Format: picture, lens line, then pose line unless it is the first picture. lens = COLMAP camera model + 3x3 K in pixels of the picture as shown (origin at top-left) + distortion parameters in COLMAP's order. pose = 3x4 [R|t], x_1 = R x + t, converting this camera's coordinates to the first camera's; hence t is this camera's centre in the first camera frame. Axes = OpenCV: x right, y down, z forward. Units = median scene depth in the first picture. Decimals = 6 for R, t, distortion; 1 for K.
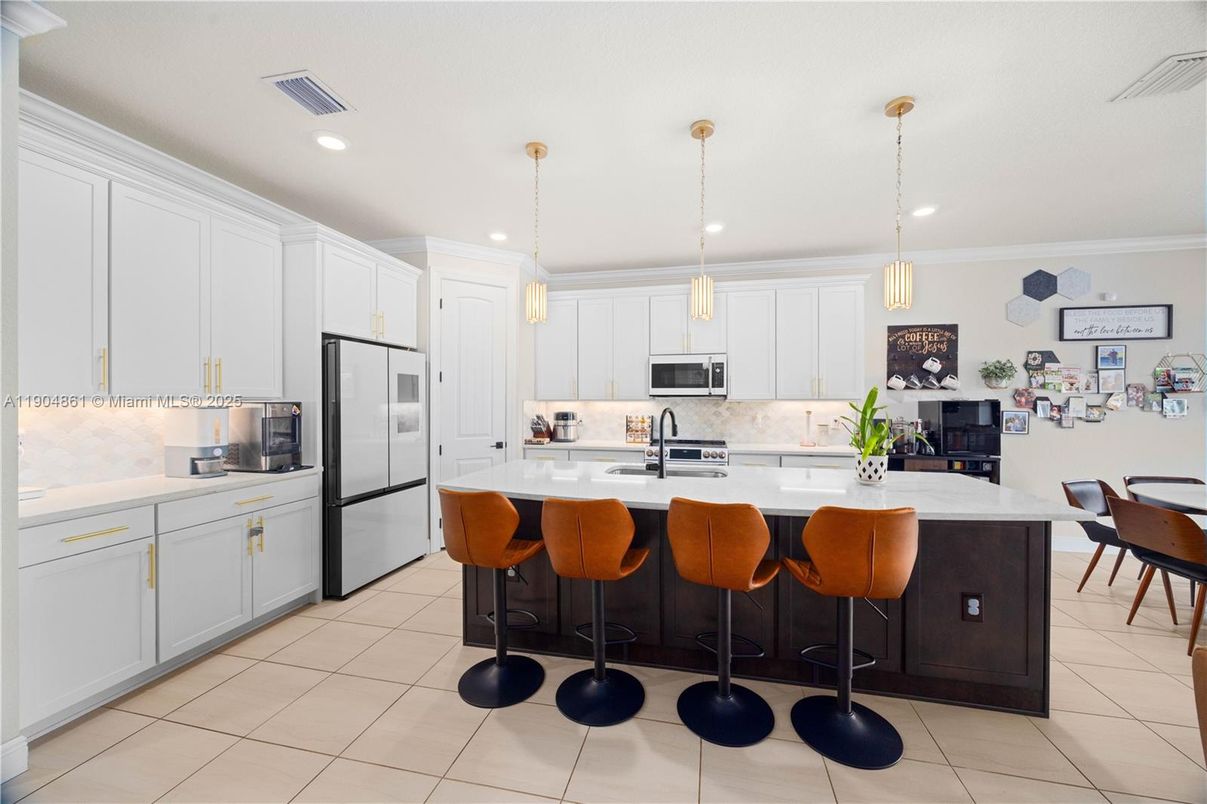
lens RADIAL K [[462.7, 0, 610.9], [0, 462.7, 402.2], [0, 0, 1]] dist [-0.002359, 0.000583]
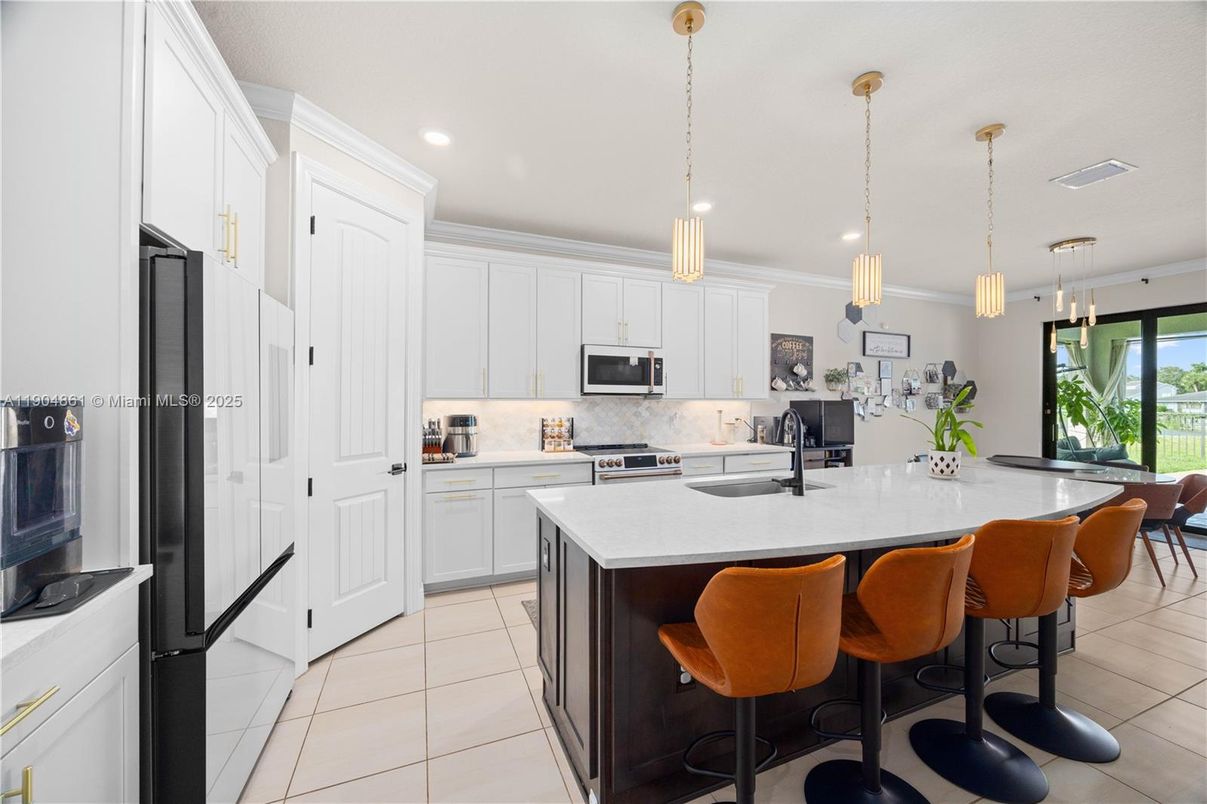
lens RADIAL K [[462.7, 0, 613.7], [0, 462.7, 402.2], [0, 0, 1]] dist [-0.002359, 0.000583]
pose [[0.816687, -0.000454, 0.577081, -0.382119], [0.000423, 1.000000, 0.000187, 0.001103], [-0.577081, 0.000091, 0.816687, 0.323992]]
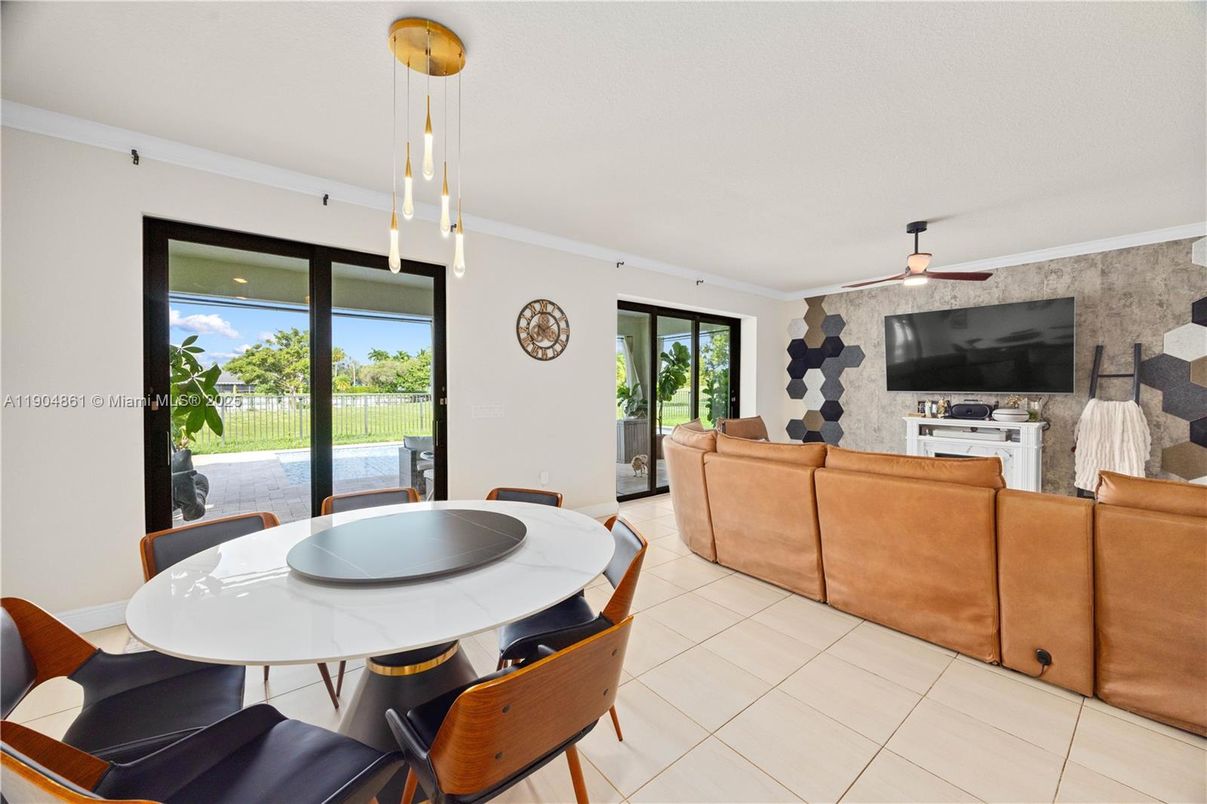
lens RADIAL K [[462.7, 0, 610.5], [0, 462.7, 394.4], [0, 0, 1]] dist [-0.002359, 0.000583]
pose [[-0.788862, -0.015152, 0.614384, 0.551873], [-0.003536, 0.999791, 0.020118, -0.003309], [-0.614560, 0.013698, -0.788751, 0.808565]]
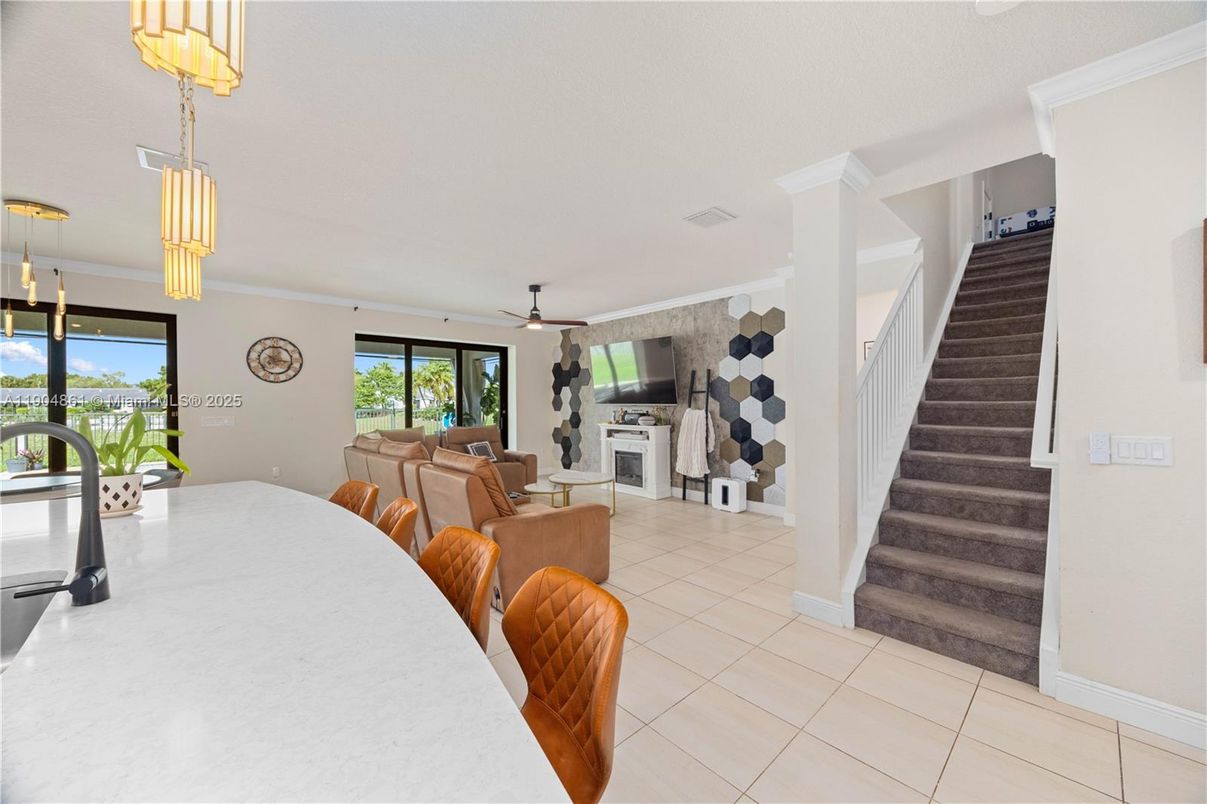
lens RADIAL K [[462.7, 0, 612.6], [0, 462.7, 404.4], [0, 0, 1]] dist [-0.002359, 0.000583]
pose [[-0.831939, -0.001701, 0.554865, -0.284724], [0.003322, 0.999962, 0.008046, -0.001026], [-0.554857, 0.008537, -0.831902, 0.673573]]
